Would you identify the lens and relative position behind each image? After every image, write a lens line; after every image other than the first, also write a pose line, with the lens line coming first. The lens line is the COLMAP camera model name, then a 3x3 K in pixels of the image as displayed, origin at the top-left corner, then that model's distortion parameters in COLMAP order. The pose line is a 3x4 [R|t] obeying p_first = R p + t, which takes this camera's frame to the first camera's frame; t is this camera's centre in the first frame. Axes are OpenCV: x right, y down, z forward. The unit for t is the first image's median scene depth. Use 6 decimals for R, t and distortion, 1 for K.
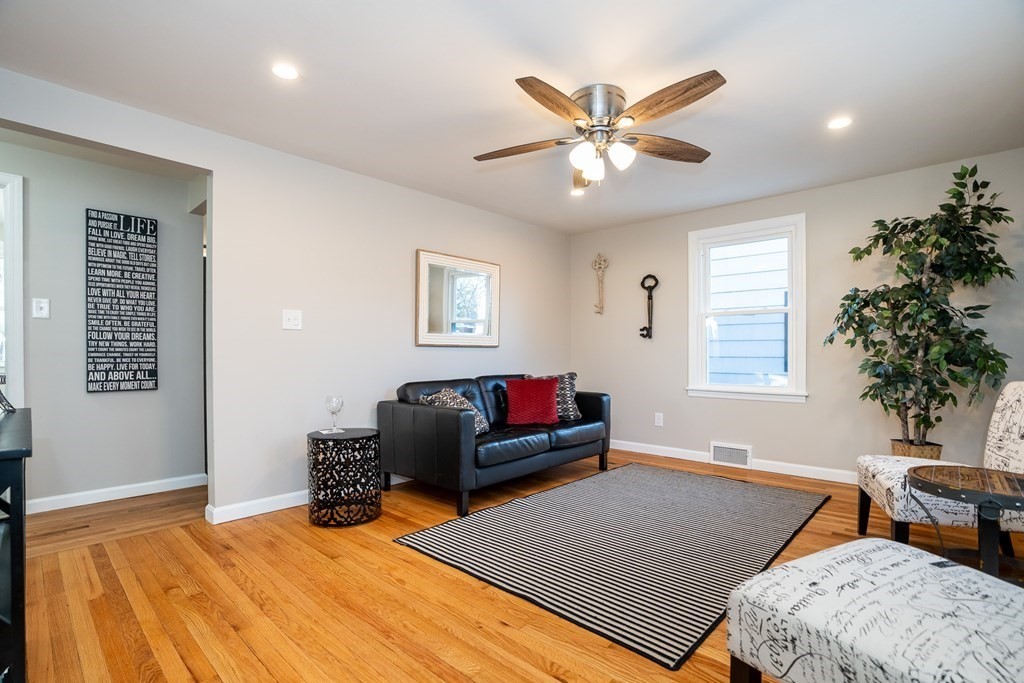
lens RADIAL K [[489.8, 0, 514.7], [0, 489.8, 346.2], [0, 0, 1]] dist [-0.059925, 0.030465]
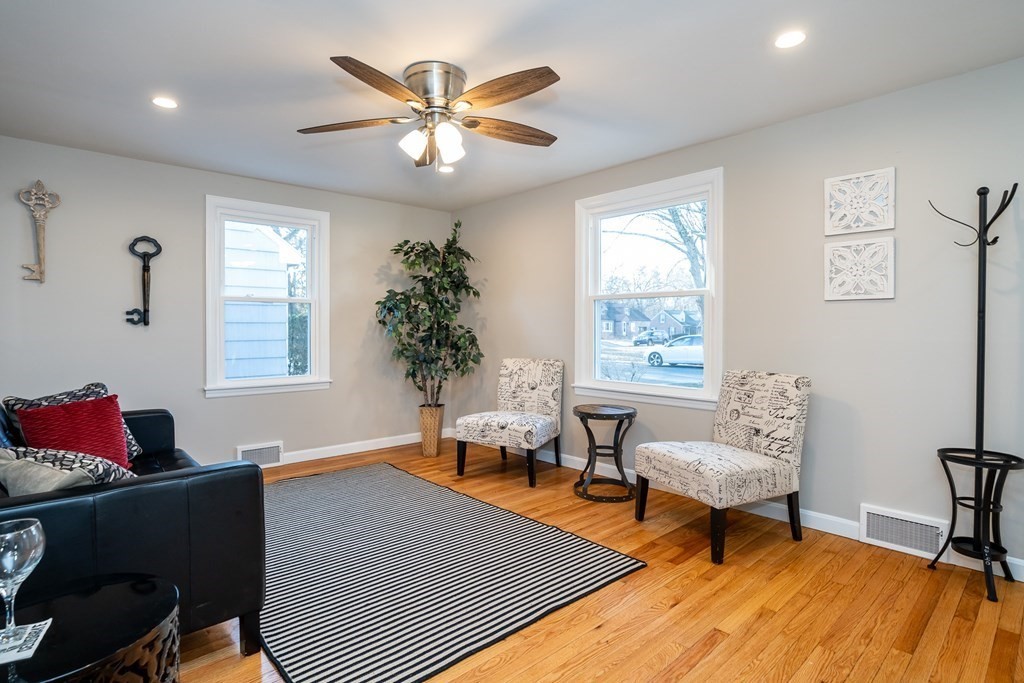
lens RADIAL K [[509.8, 0, 506.2], [0, 509.8, 326.9], [0, 0, 1]] dist [-0.054171, 0.022920]
pose [[0.103431, 0.003916, 0.994629, -0.420476], [-0.011488, 0.999930, -0.002742, -0.019253], [-0.994570, -0.011143, 0.103468, 0.420349]]
